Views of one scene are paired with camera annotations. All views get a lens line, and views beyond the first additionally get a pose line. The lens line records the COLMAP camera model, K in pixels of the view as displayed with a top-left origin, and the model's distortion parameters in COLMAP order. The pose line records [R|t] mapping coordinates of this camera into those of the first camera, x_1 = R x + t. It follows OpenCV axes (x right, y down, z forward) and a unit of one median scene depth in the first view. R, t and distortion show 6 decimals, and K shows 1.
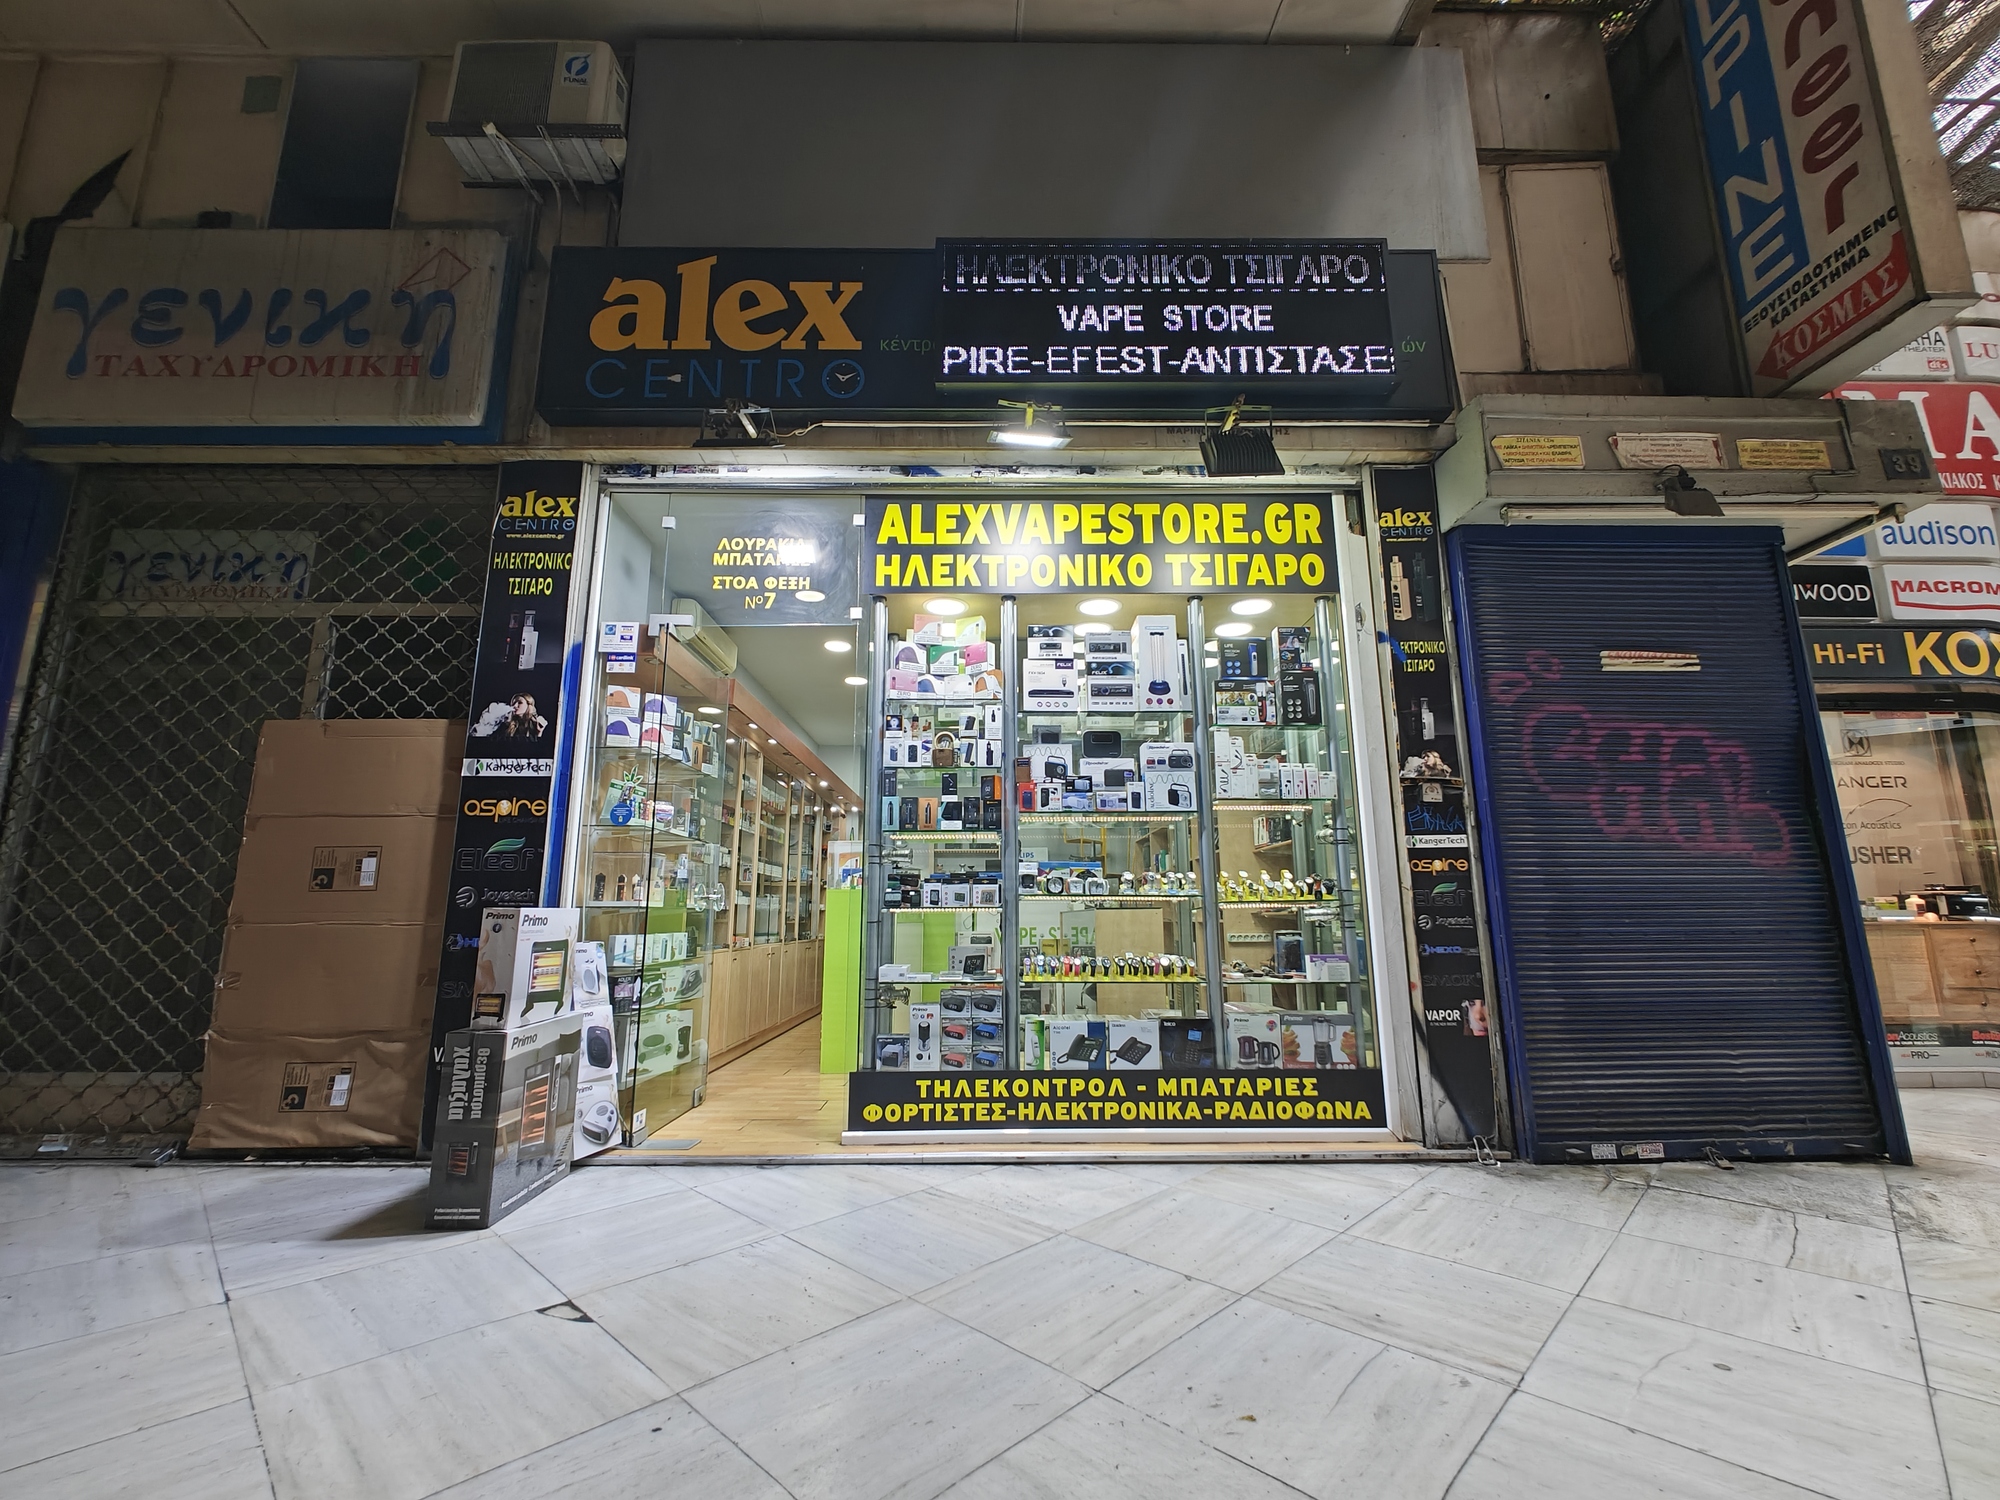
lens RADIAL K [[847.3, 0, 1006.4], [0, 847.3, 755.0], [0, 0, 1]] dist [-0.015655, 0.000518]
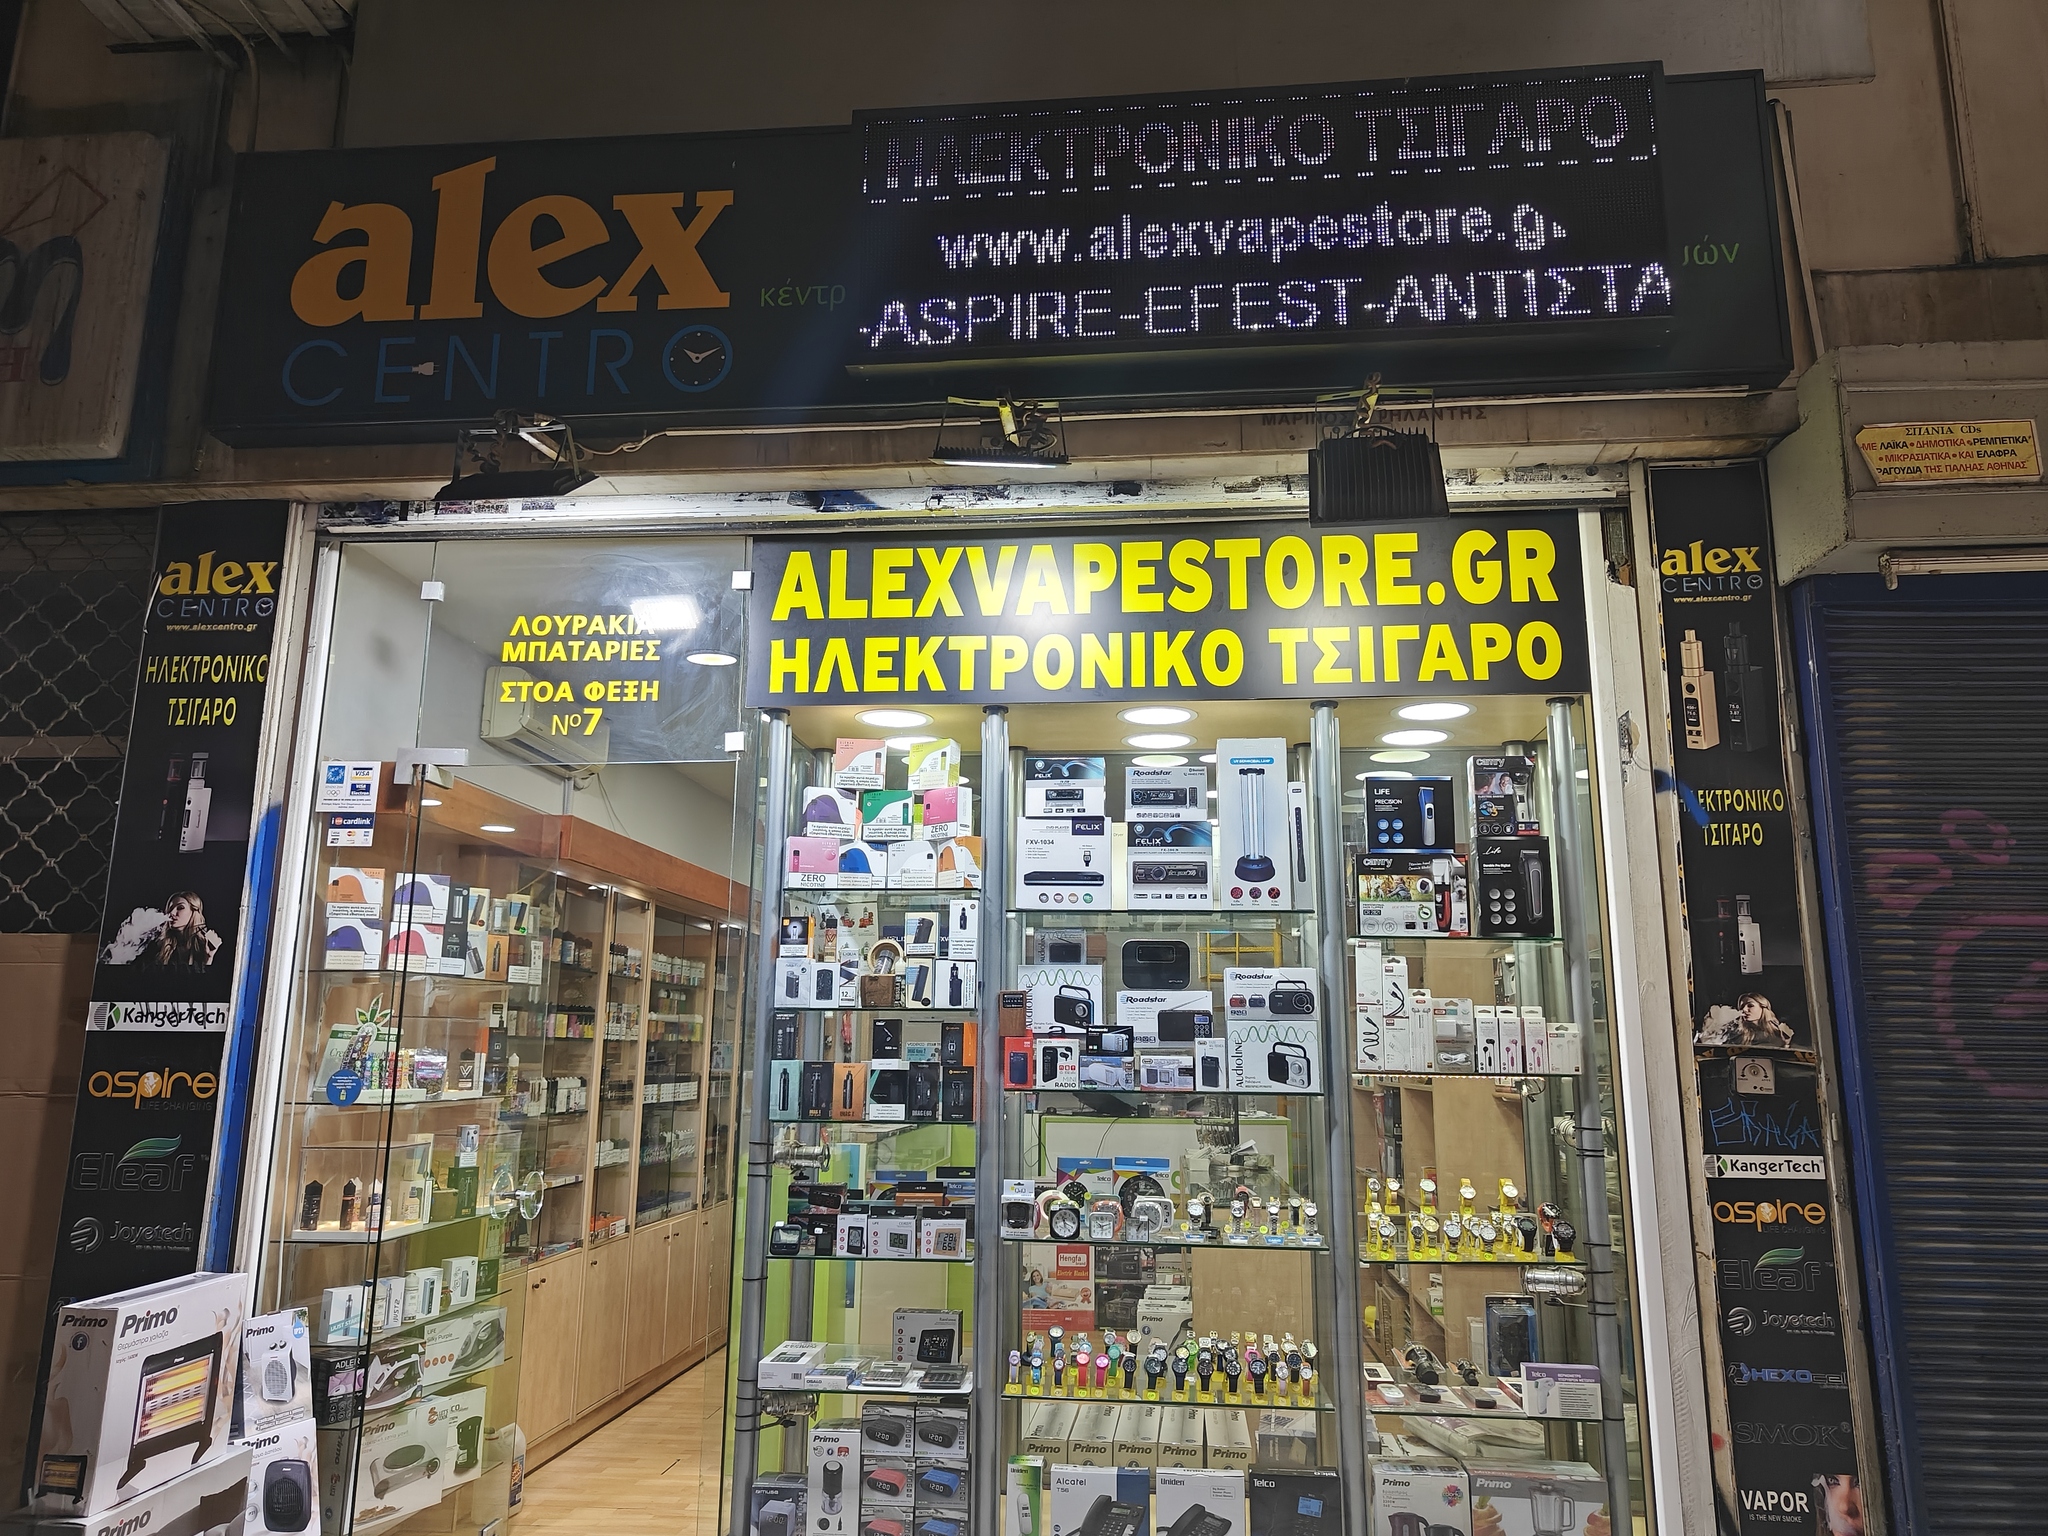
lens RADIAL K [[1448.8, 0, 1027.9], [0, 1448.8, 753.9], [0, 0, 1]] dist [0.005669, -0.002995]
pose [[0.994112, -0.004982, -0.108245, 0.141626], [0.003212, 0.999858, -0.016515, -0.147838], [0.108312, 0.016070, 0.993987, 0.019408]]
